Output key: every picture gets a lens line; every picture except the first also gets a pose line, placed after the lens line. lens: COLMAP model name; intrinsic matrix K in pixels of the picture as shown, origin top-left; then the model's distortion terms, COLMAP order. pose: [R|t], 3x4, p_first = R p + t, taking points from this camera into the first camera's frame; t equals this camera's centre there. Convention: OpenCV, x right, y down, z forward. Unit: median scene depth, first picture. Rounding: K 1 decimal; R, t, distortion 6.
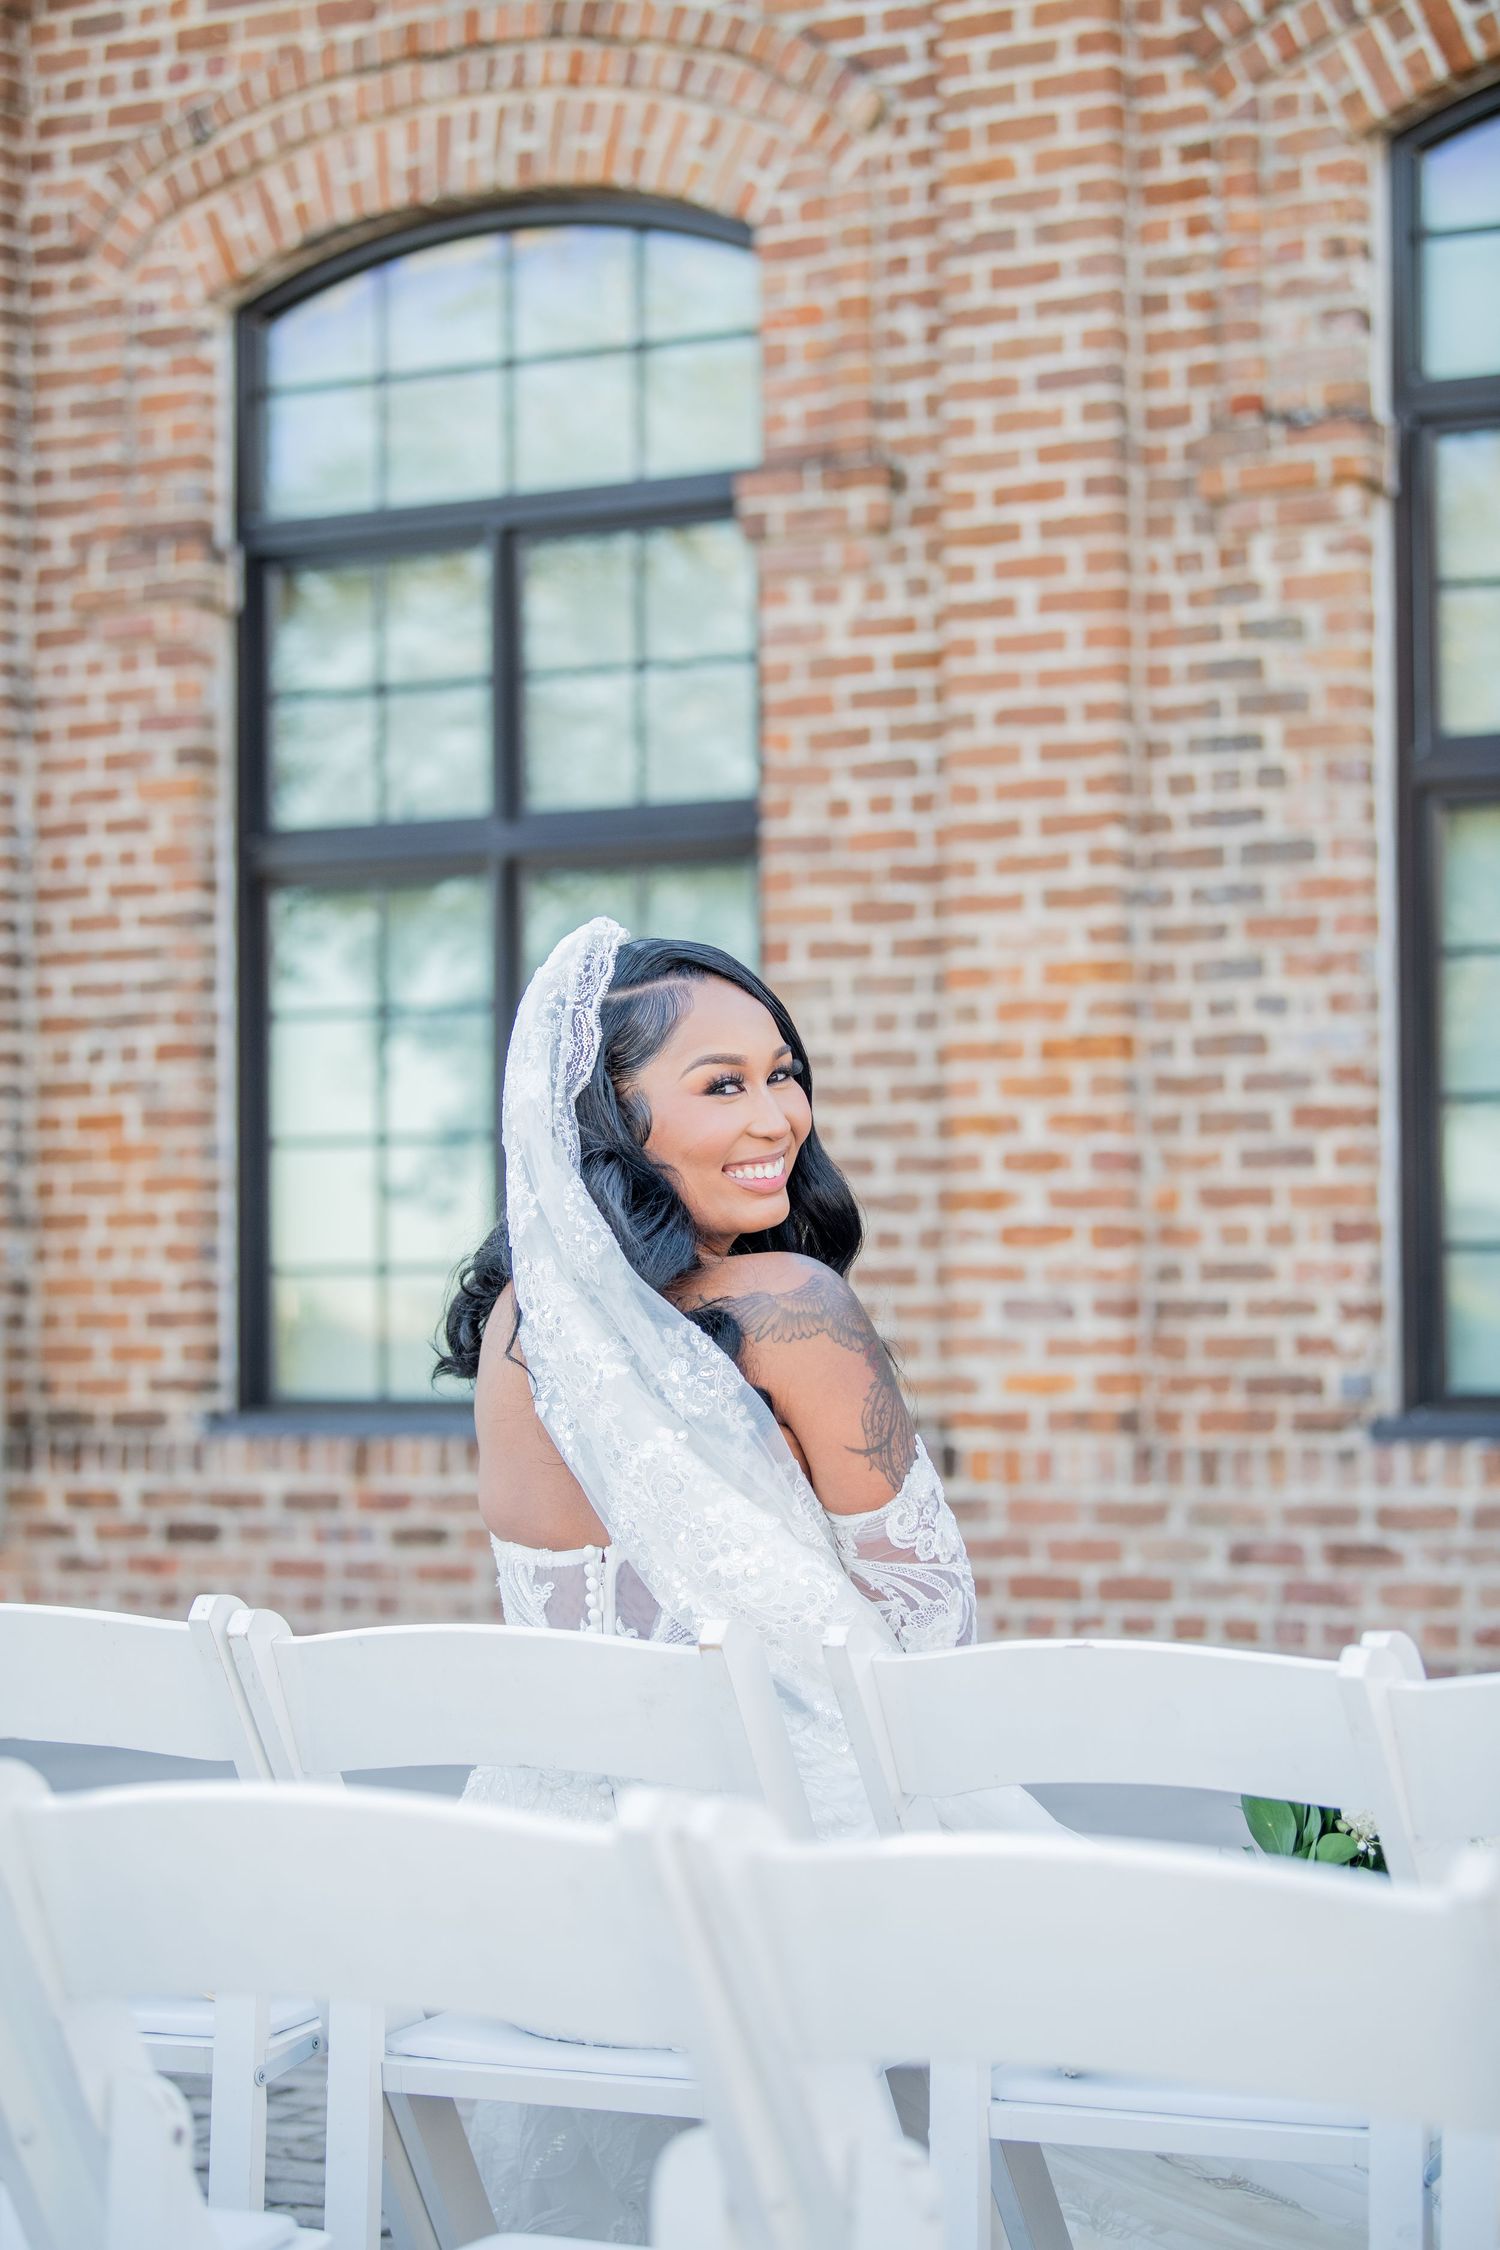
lens RADIAL K [[4429.9, 0, 750.0], [0, 4429.9, 1125.0], [0, 0, 1]] dist [0.167694, -0.308578]
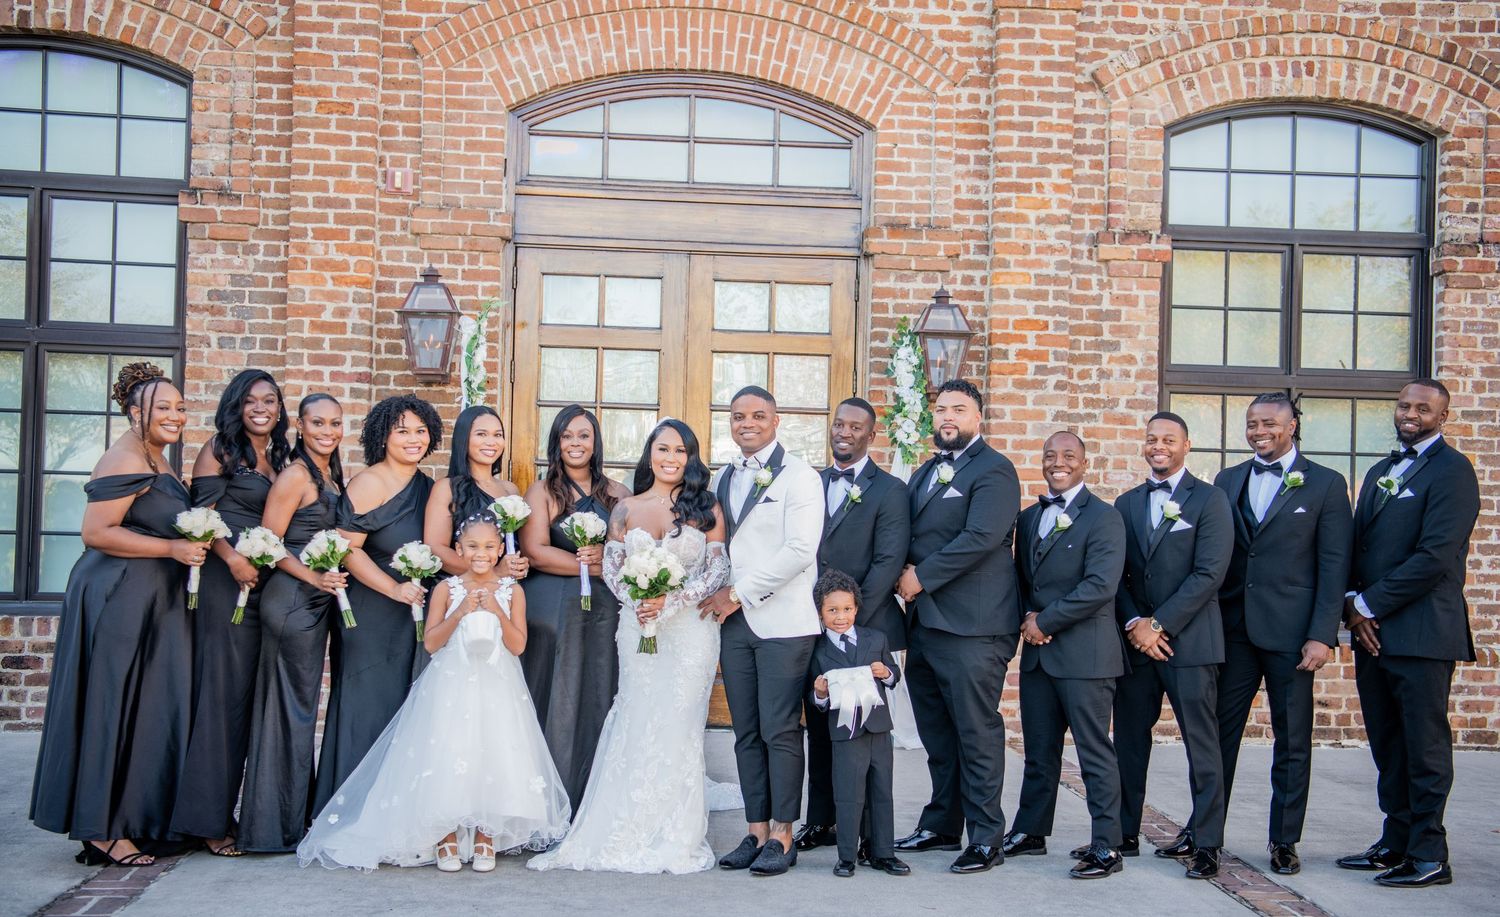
lens RADIAL K [[1665.5, 0, 750.0], [0, 1665.5, 458.5], [0, 0, 1]] dist [0.190179, 0.010075]
pose [[0.843695, 0.067830, 0.532520, -0.731658], [-0.057839, 0.997696, -0.035446, 0.023152], [-0.533698, -0.000895, 0.845675, 0.393392]]
